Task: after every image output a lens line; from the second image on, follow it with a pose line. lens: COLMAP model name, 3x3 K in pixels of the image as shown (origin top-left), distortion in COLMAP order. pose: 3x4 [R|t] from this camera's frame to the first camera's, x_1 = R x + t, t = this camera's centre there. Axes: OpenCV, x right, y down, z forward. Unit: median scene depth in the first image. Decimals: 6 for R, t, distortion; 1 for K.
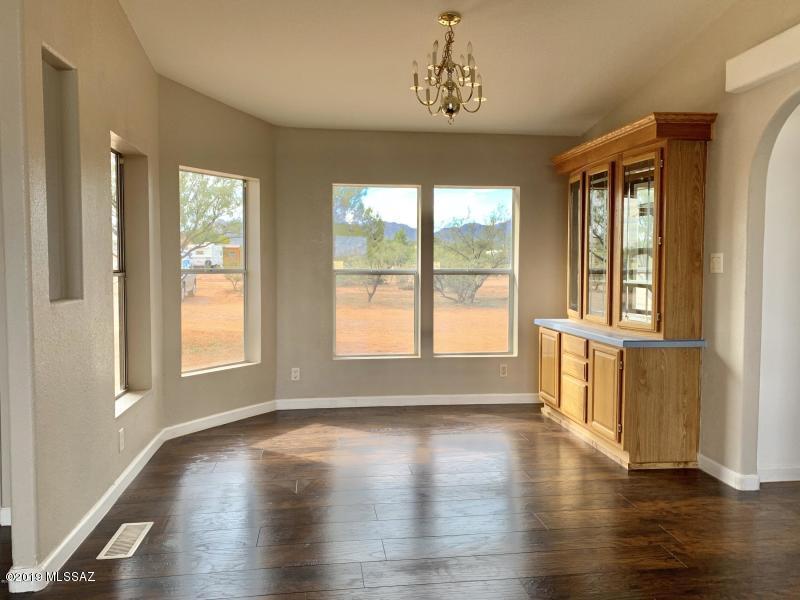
lens RADIAL K [[613.7, 0, 400.6], [0, 613.7, 295.4], [0, 0, 1]] dist [0.028121, -0.002318]
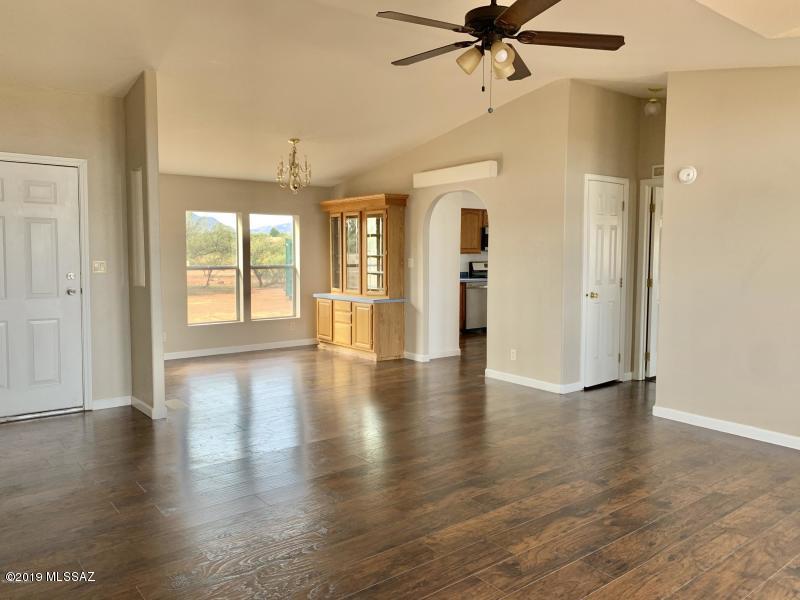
lens RADIAL K [[603.1, 0, 401.7], [0, 603.1, 296.8], [0, 0, 1]] dist [0.004452, -0.000494]
pose [[0.858689, -0.037847, 0.511097, -0.534620], [0.026635, 0.999217, 0.029243, 0.003816], [-0.511804, -0.011498, 0.859025, -0.717606]]
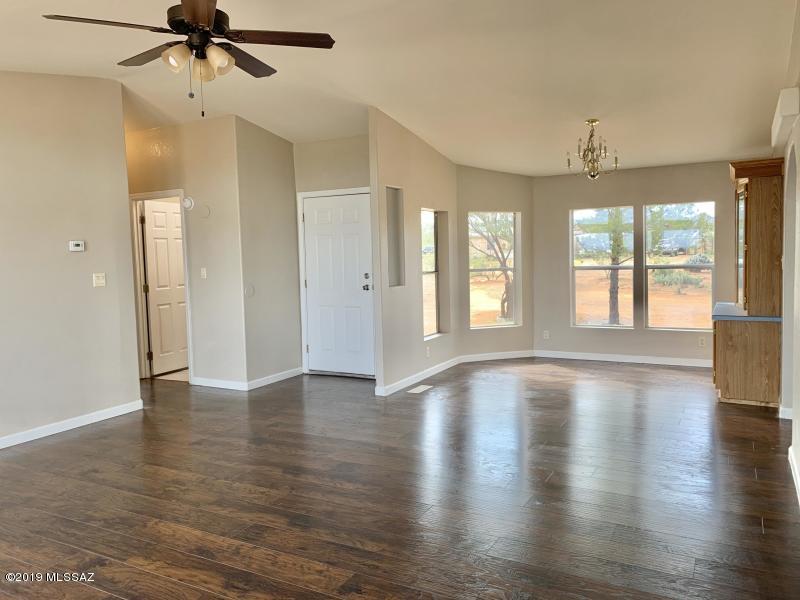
lens RADIAL K [[613.7, 0, 400.6], [0, 613.7, 295.4], [0, 0, 1]] dist [0.028121, -0.002318]
pose [[0.805353, 0.014252, -0.592625, 0.563518], [-0.002680, 0.999788, 0.020402, -0.002664], [0.592790, -0.014843, 0.805220, -0.583527]]
